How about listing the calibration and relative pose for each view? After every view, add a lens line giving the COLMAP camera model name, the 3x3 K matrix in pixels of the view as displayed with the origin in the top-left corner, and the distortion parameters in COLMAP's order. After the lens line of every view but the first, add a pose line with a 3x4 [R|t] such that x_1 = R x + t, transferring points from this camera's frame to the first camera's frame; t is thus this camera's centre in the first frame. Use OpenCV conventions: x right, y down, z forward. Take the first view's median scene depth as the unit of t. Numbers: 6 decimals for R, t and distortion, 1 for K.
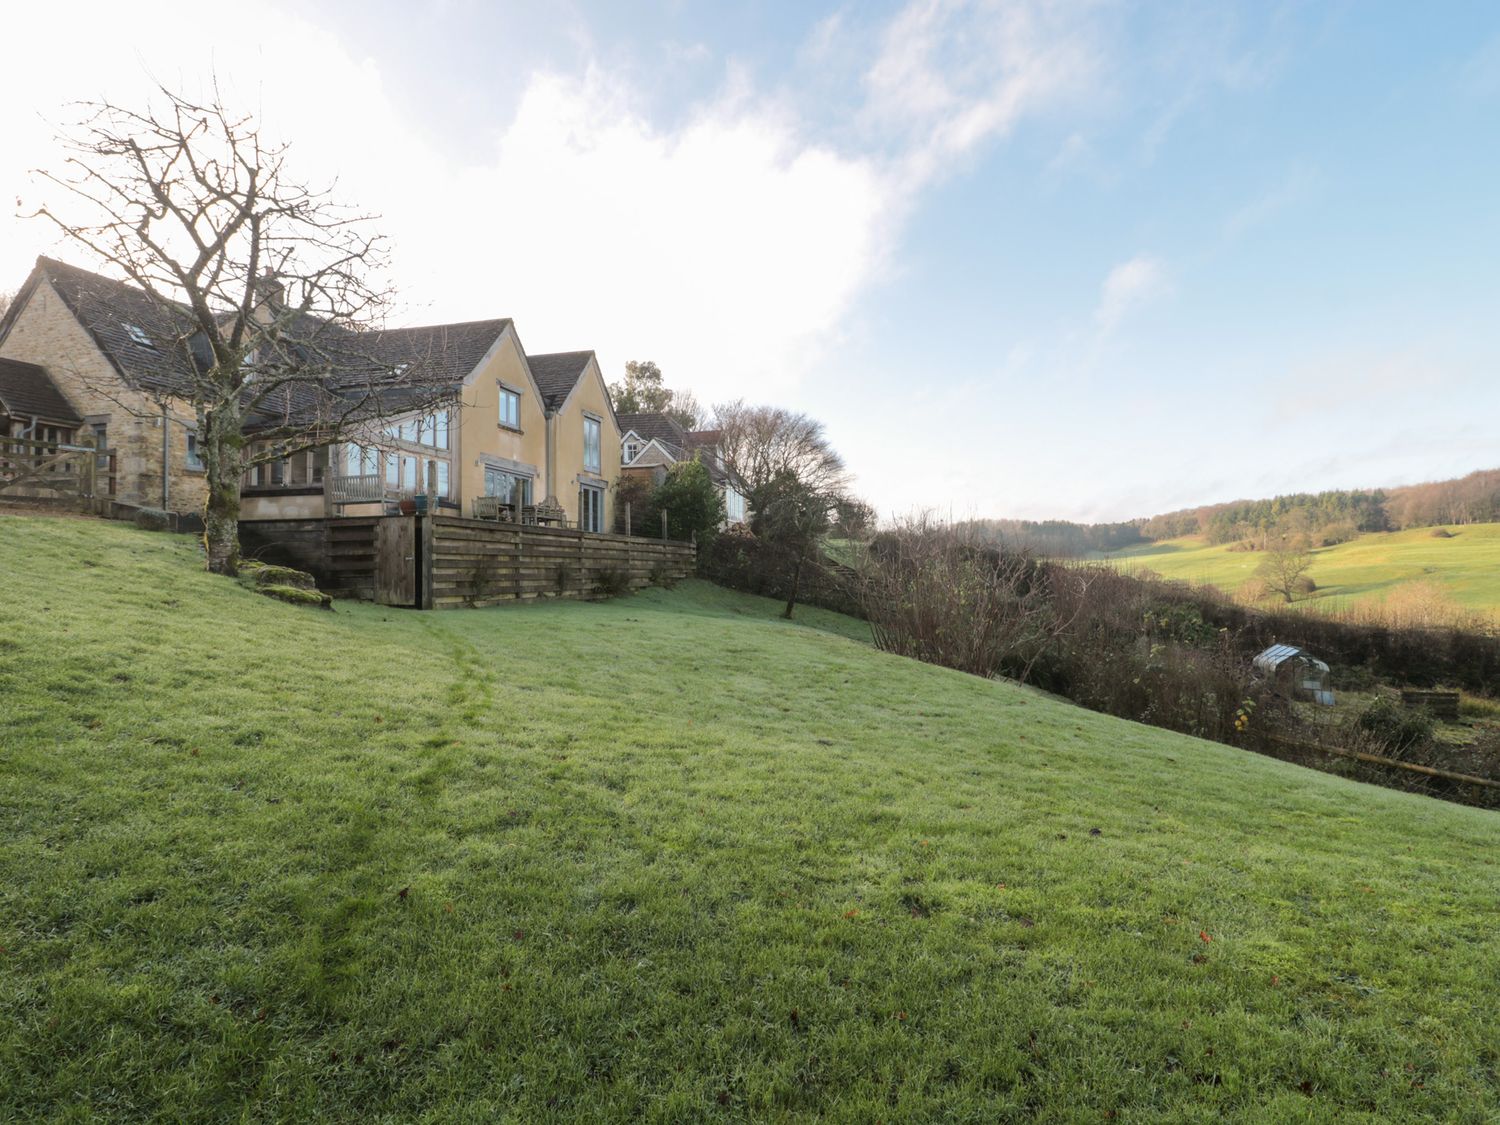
lens RADIAL K [[772.7, 0, 750.0], [0, 772.7, 562.5], [0, 0, 1]] dist [-0.000237, -0.015172]
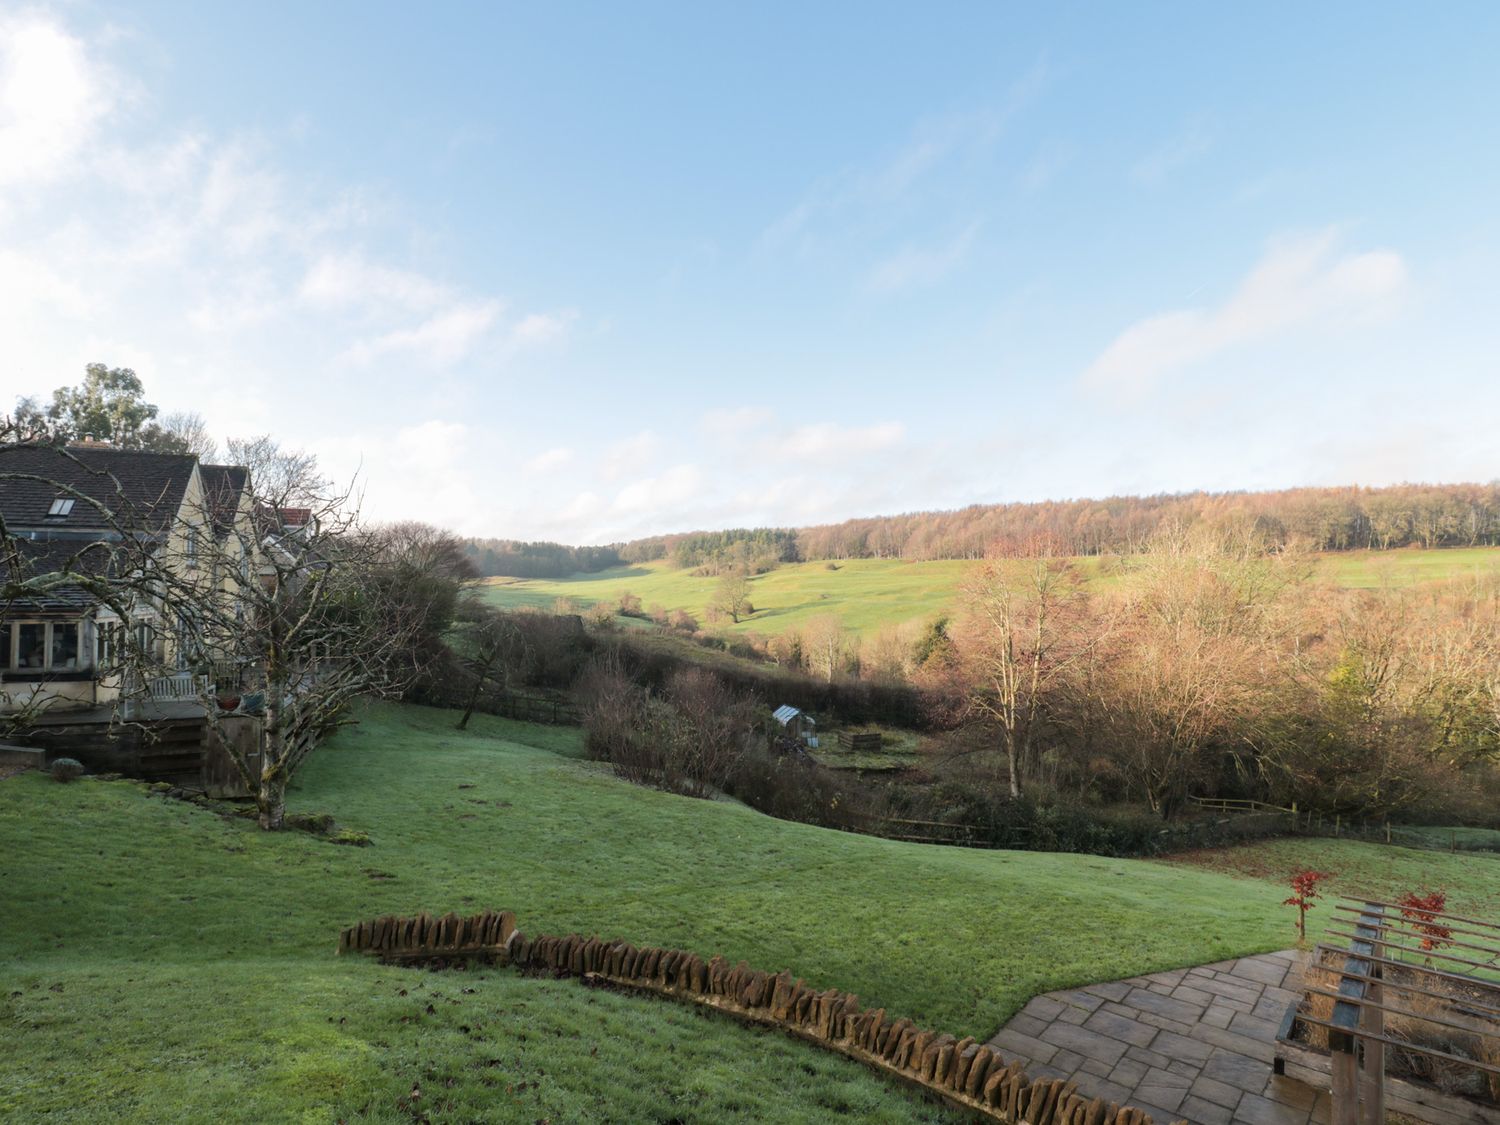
lens RADIAL K [[783.4, 0, 750.0], [0, 783.4, 562.5], [0, 0, 1]] dist [0.009351, -0.018507]
pose [[0.805718, 0.026663, 0.591699, -0.325519], [-0.011758, 0.999509, -0.029029, -0.156518], [-0.592183, 0.016433, 0.805636, -0.206422]]
